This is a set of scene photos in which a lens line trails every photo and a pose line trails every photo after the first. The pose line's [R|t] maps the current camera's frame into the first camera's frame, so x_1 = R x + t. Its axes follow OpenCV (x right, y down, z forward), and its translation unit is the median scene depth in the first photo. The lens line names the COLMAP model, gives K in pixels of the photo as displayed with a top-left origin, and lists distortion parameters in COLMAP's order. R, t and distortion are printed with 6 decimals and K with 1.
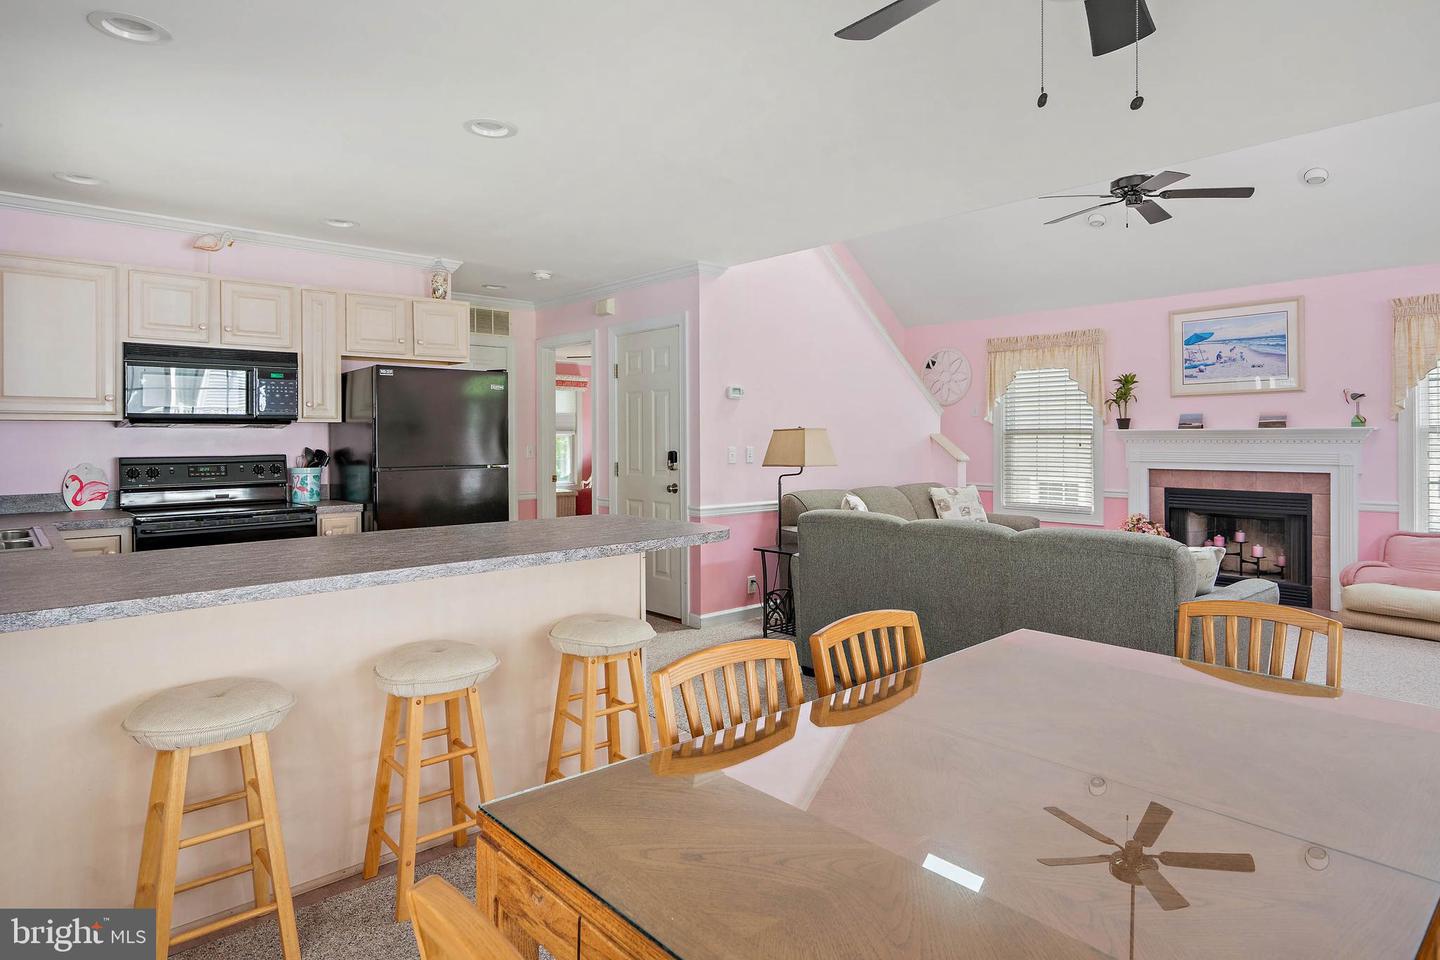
lens RADIAL K [[796.0, 0, 738.5], [0, 796.0, 438.6], [0, 0, 1]] dist [0.003478, 0.001129]
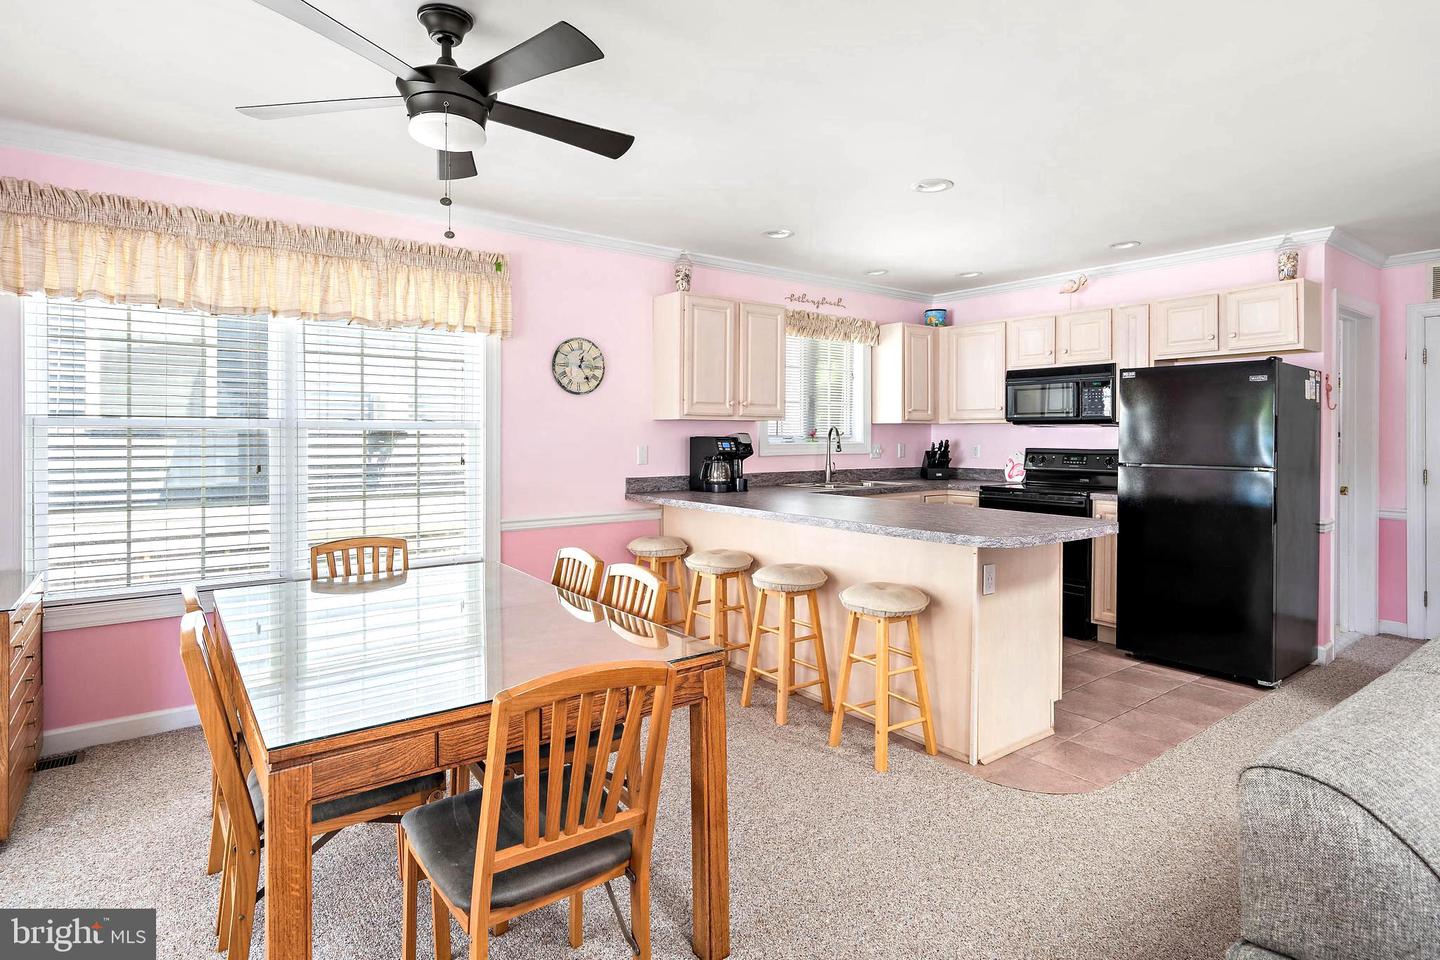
lens RADIAL K [[751.7, 0, 727.1], [0, 751.7, 438.2], [0, 0, 1]] dist [-0.003447, 0.003316]
pose [[-0.092616, 0.009037, -0.995661, 0.473538], [-0.007238, 0.999926, 0.009749, -0.002561], [0.995676, 0.008109, -0.092543, 0.416963]]
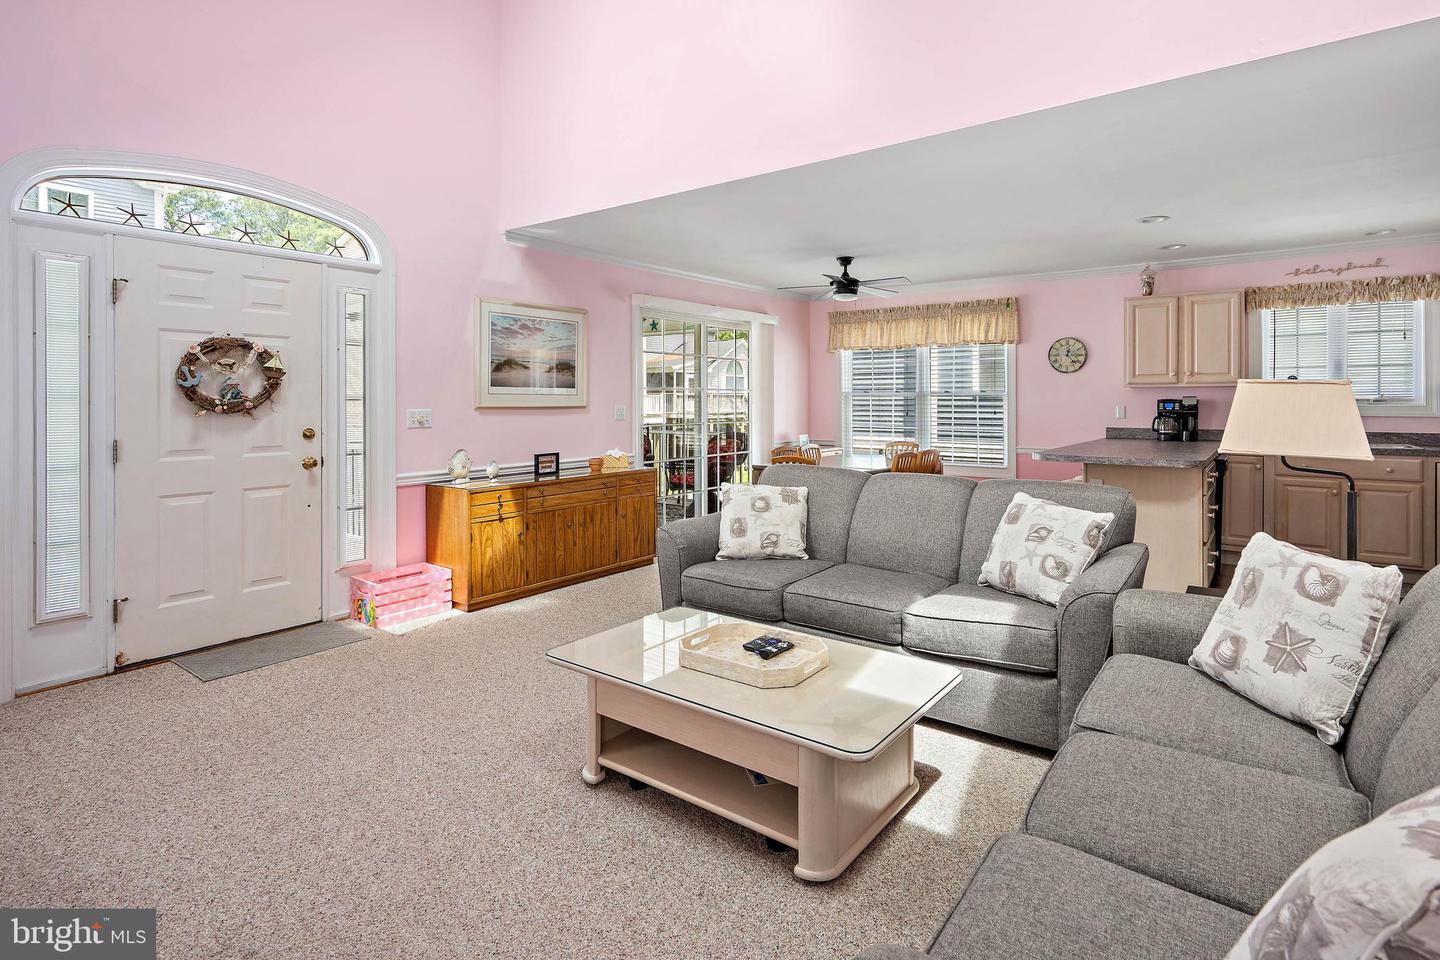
lens RADIAL K [[720.5, 0, 734.9], [0, 720.5, 407.6], [0, 0, 1]] dist [-0.001552, 0.000151]
pose [[-0.982544, 0.008105, -0.185852, 0.472762], [0.005323, 0.999866, 0.015465, -0.003375], [0.185953, 0.014206, -0.982456, 1.267888]]
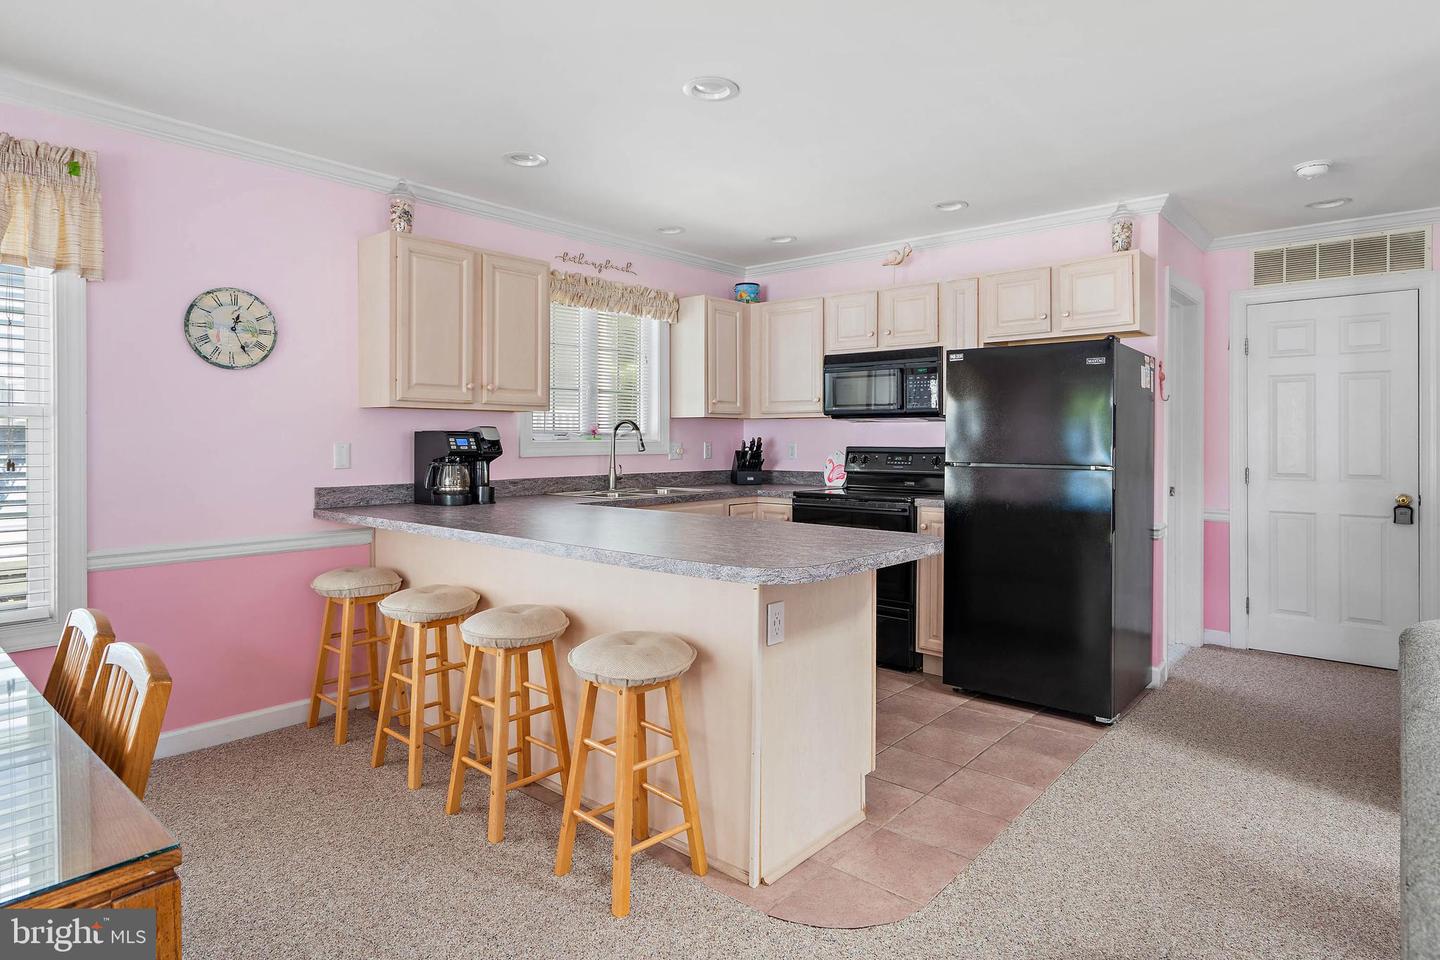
lens RADIAL K [[796.0, 0, 732.8], [0, 796.0, 443.0], [0, 0, 1]] dist [0.003478, 0.001129]
pose [[0.121306, 0.009733, -0.992567, 0.326255], [-0.007872, 0.999930, 0.008843, 0.006258], [0.992584, 0.006740, 0.121374, 0.481551]]
